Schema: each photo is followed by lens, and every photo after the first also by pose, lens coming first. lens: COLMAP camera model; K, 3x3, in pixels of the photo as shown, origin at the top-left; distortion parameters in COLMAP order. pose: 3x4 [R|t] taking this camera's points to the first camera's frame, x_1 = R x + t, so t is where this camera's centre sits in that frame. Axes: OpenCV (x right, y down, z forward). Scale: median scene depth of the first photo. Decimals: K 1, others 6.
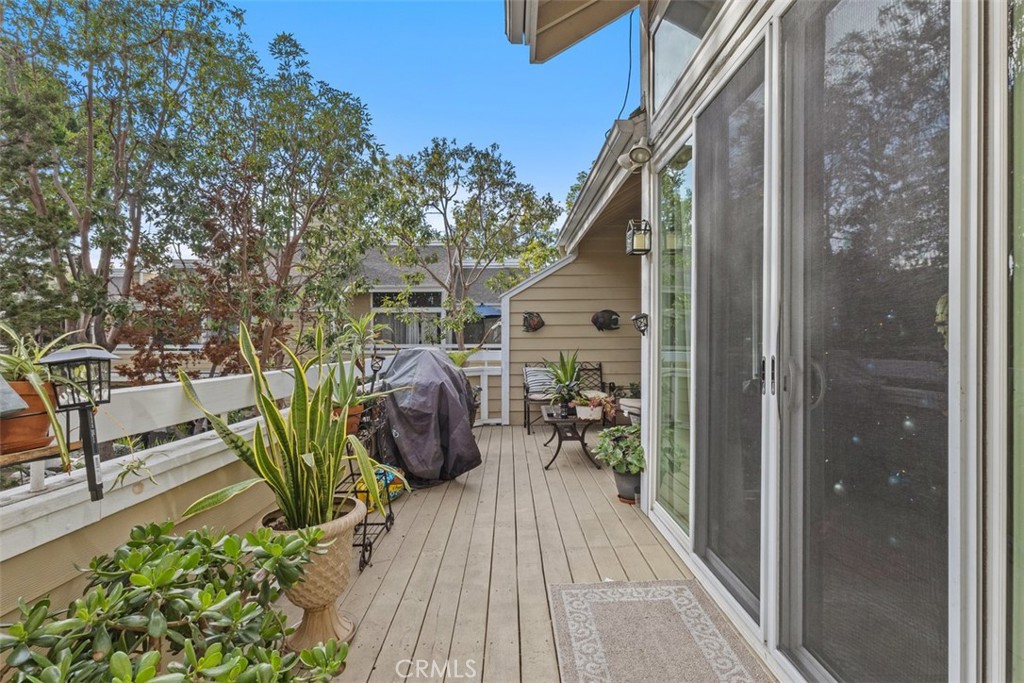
lens RADIAL K [[479.6, 0, 512.0], [0, 479.6, 341.5], [0, 0, 1]] dist [0.011933, -0.000345]
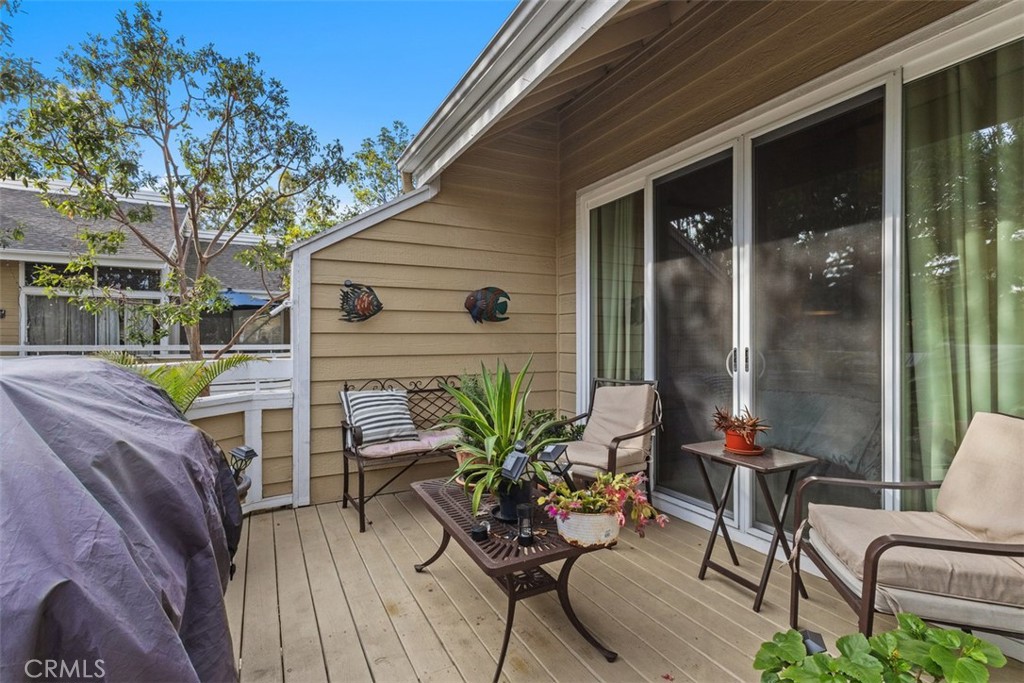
lens RADIAL K [[479.6, 0, 512.0], [0, 479.6, 341.5], [0, 0, 1]] dist [0.011933, -0.000345]
pose [[0.888667, -0.000167, 0.458554, -0.024094], [0.000077, 1.000000, 0.000214, 0.000616], [-0.458554, -0.000155, 0.888667, 0.219947]]
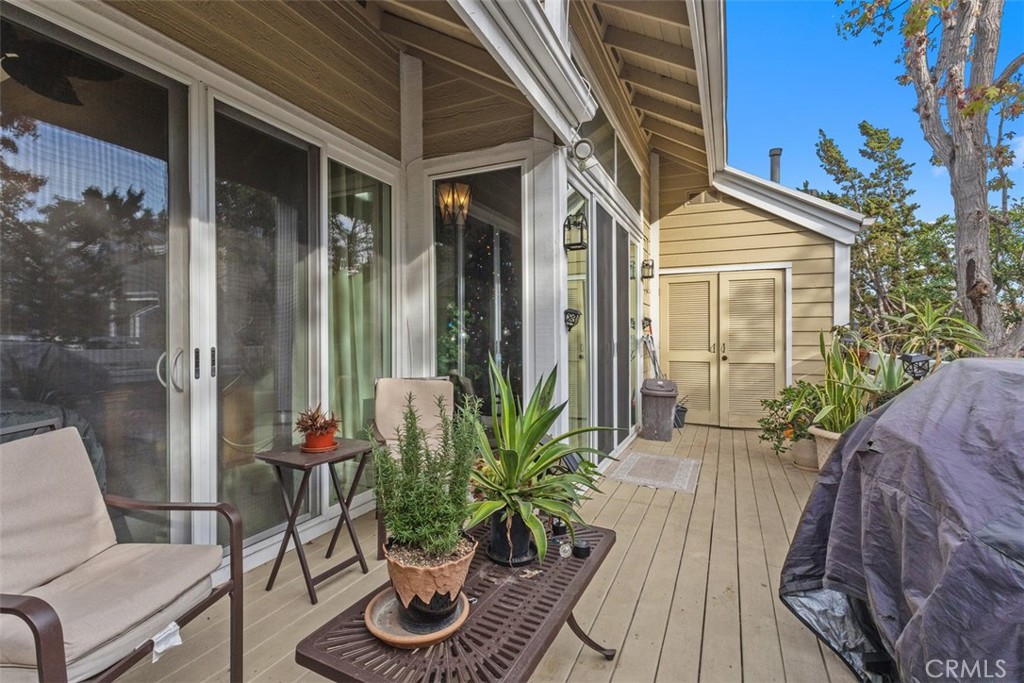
lens RADIAL K [[479.6, 0, 512.0], [0, 479.6, 341.5], [0, 0, 1]] dist [0.011933, -0.000345]
pose [[-0.908791, -0.001903, 0.417246, -0.007127], [0.002462, 0.999948, 0.009923, -0.000154], [-0.417243, 0.010045, -0.908739, 0.483265]]
